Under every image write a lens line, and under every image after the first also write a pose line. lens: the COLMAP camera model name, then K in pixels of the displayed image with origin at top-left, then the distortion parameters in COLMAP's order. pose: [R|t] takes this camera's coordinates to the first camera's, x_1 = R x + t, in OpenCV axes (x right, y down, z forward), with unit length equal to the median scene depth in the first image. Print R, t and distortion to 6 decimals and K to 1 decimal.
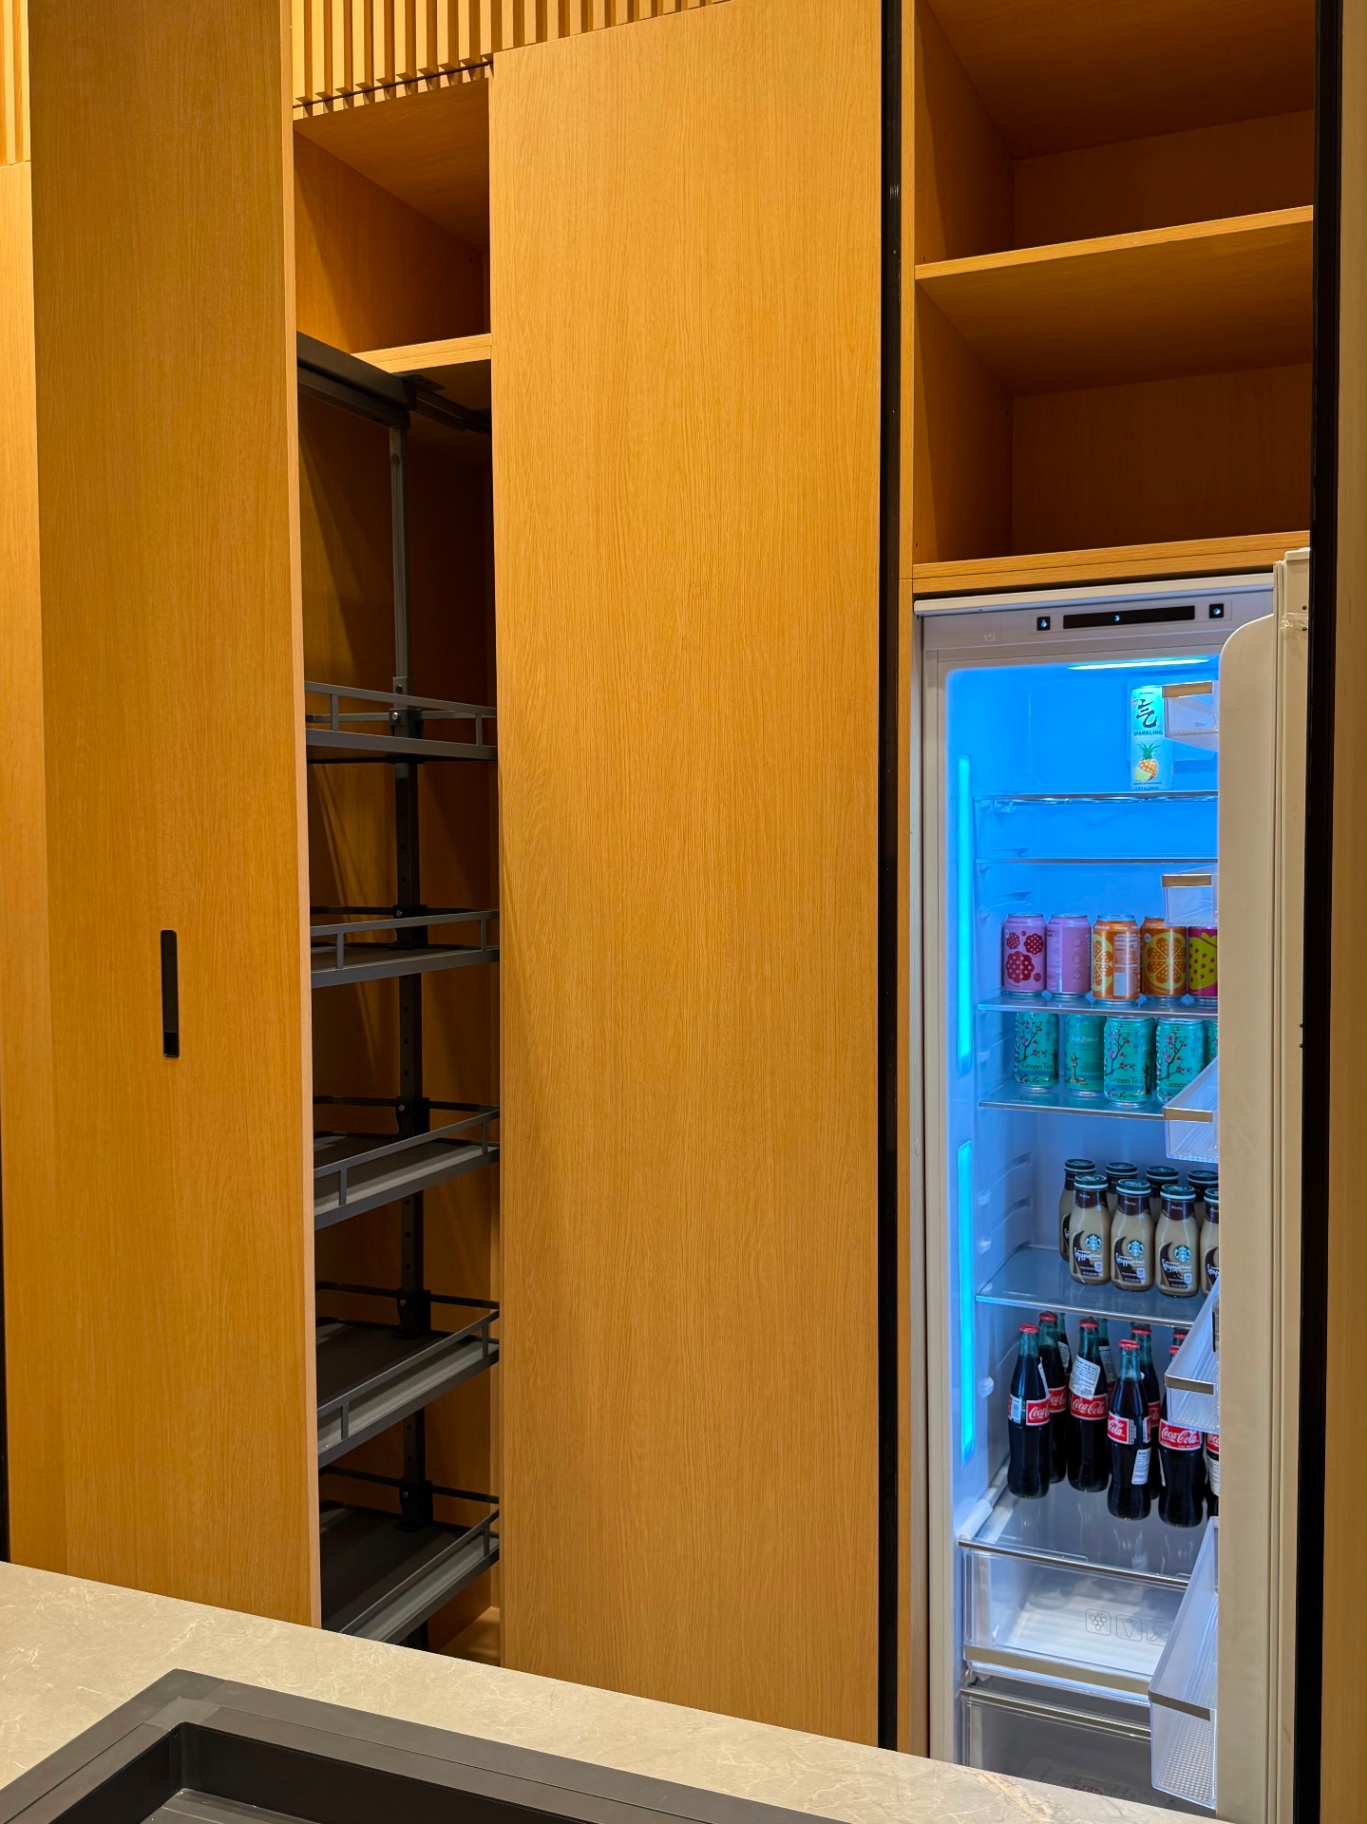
lens RADIAL K [[1498.8, 0, 683.9], [0, 1498.8, 899.3], [0, 0, 1]] dist [0.030100, -0.067869]
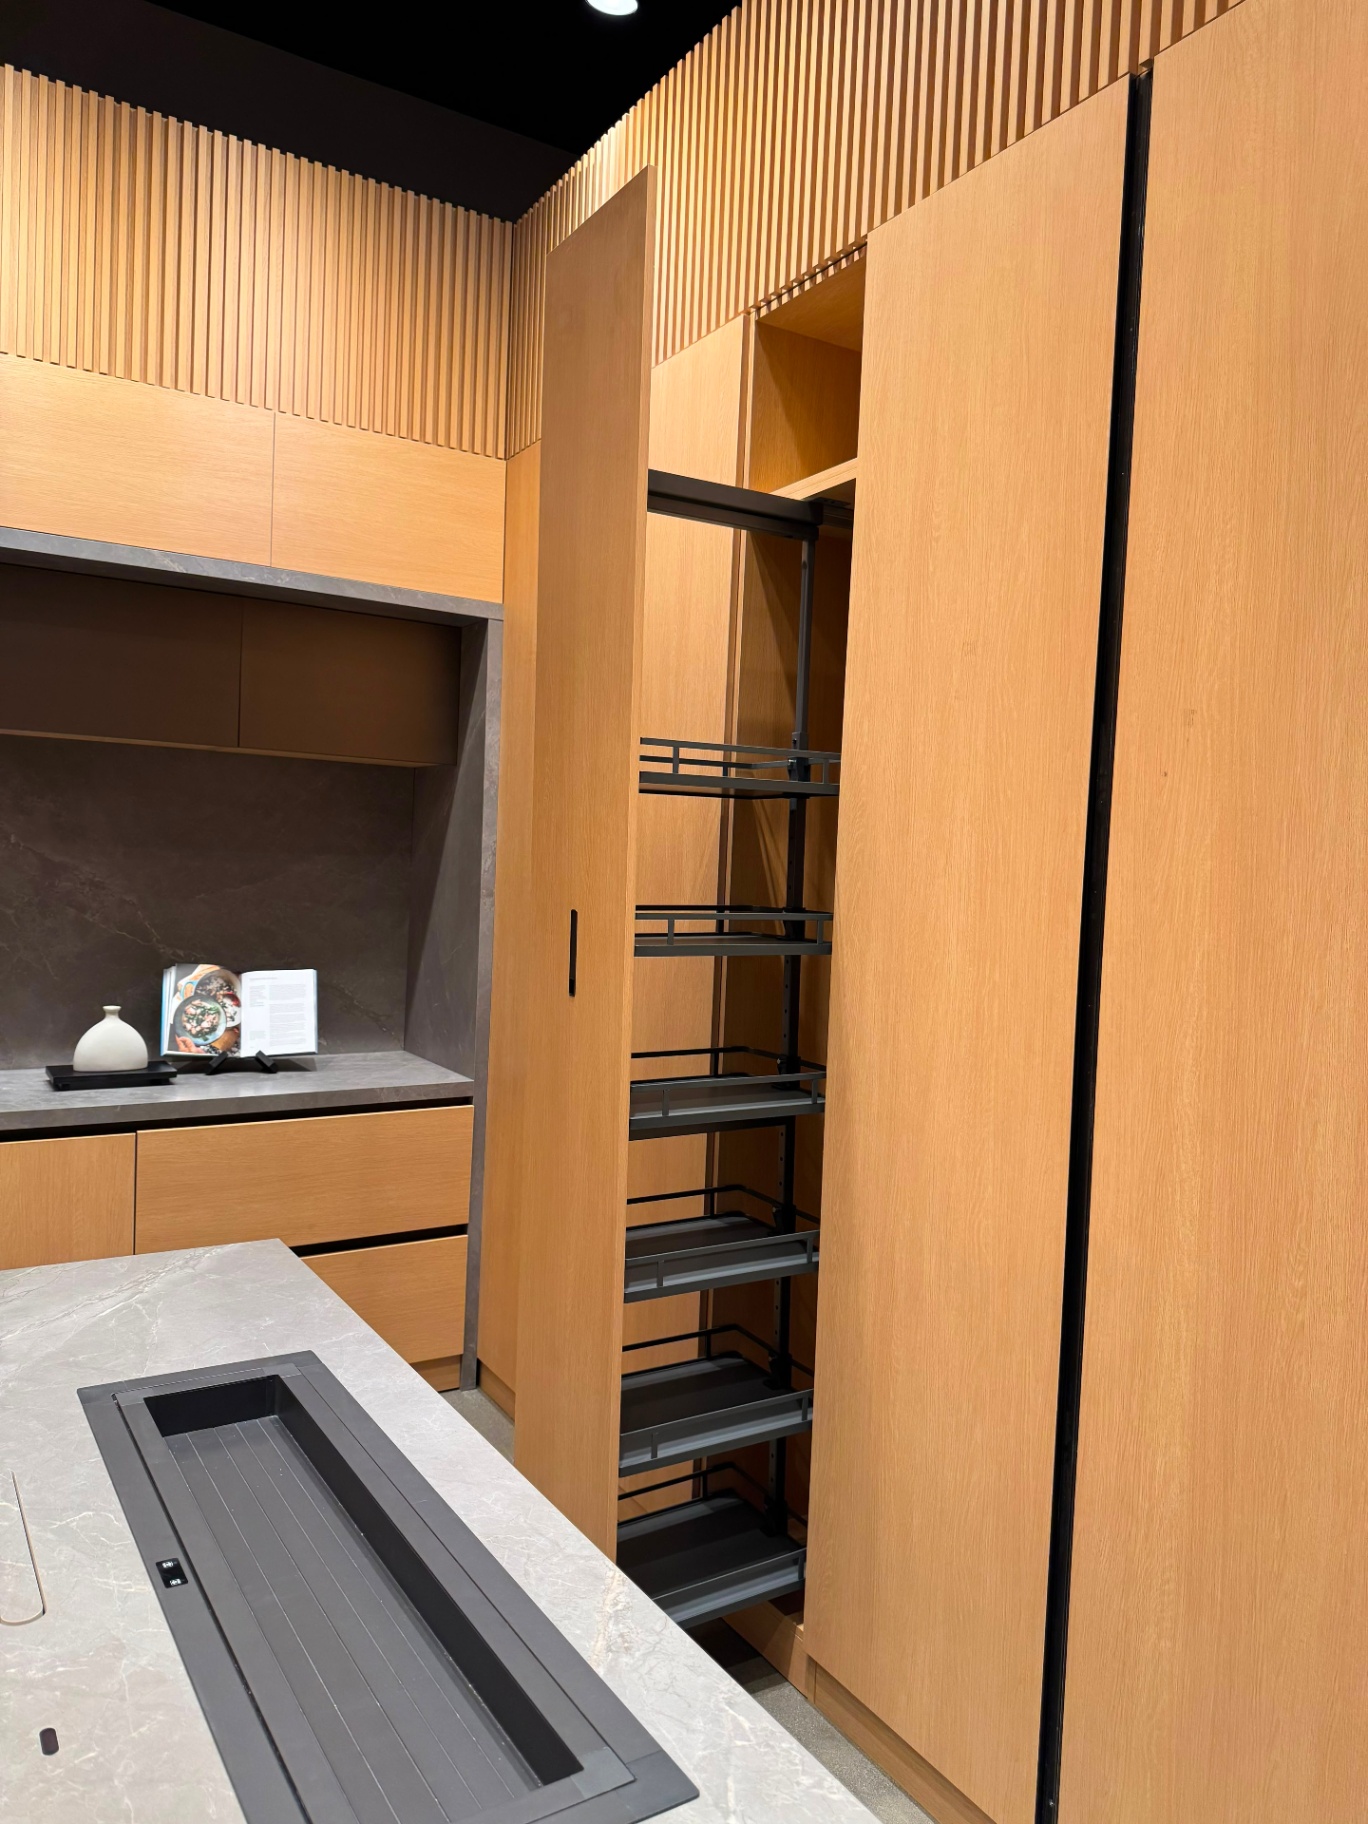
lens RADIAL K [[1256.0, 0, 689.4], [0, 1256.0, 911.5], [0, 0, 1]] dist [0.005434, -0.011833]
pose [[0.787936, 0.054039, -0.613381, 0.438226], [-0.059315, 0.998170, 0.011745, 0.000414], [0.612893, 0.027129, 0.789700, 0.092606]]
